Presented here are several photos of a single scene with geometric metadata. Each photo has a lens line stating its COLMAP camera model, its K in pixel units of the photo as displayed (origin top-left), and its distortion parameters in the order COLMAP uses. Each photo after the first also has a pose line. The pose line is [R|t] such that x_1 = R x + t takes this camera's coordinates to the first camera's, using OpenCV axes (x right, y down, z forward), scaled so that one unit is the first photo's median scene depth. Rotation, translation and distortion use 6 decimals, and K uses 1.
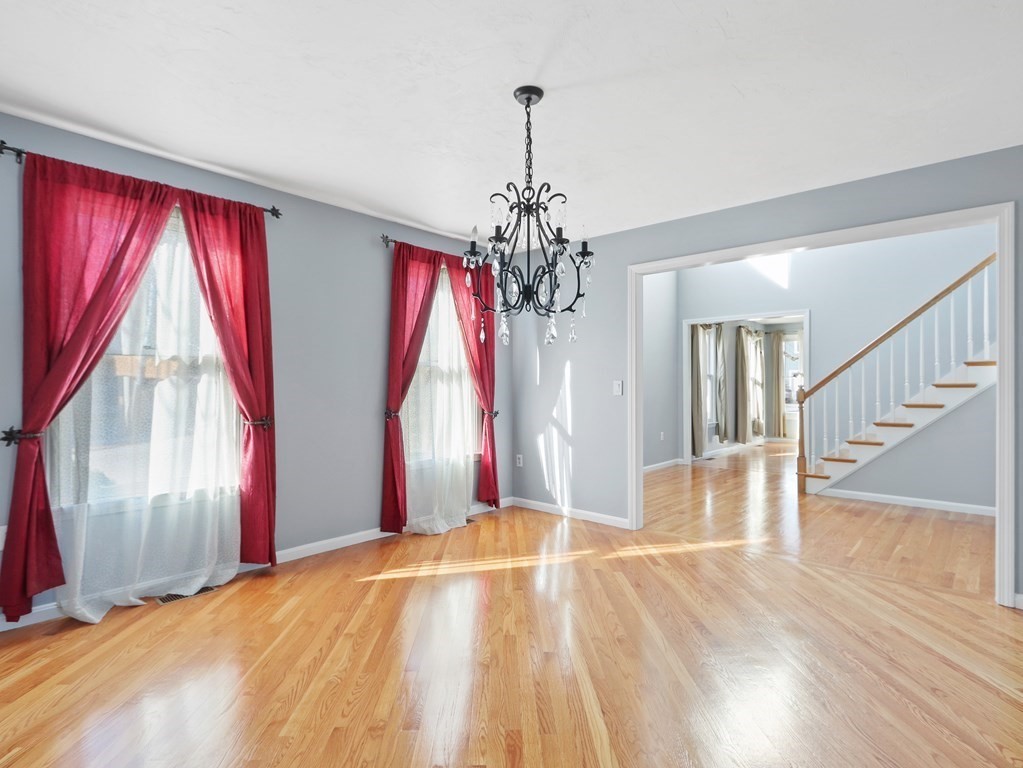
lens RADIAL K [[534.7, 0, 523.3], [0, 534.7, 390.1], [0, 0, 1]] dist [-0.001792, -0.000453]
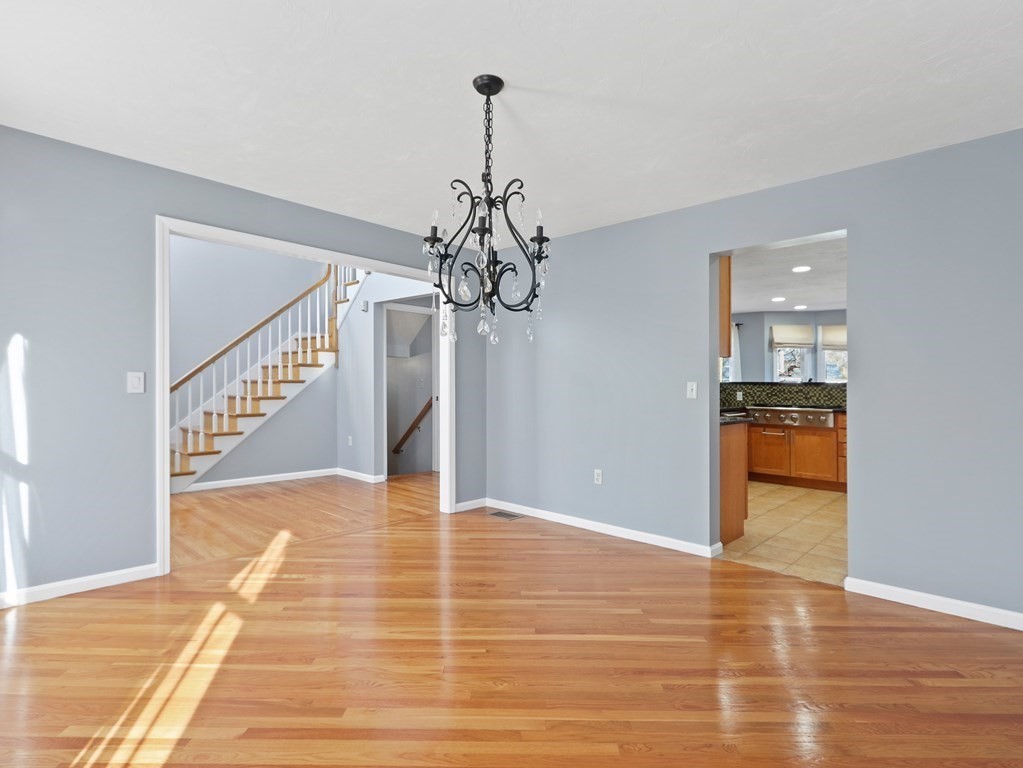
lens RADIAL K [[521.1, 0, 525.1], [0, 521.1, 383.9], [0, 0, 1]] dist [-0.002749, -0.000579]
pose [[0.017503, 0.001686, 0.999845, -0.465648], [-0.009470, 0.999954, -0.001521, -0.006740], [-0.999802, -0.009442, 0.017518, 0.448004]]
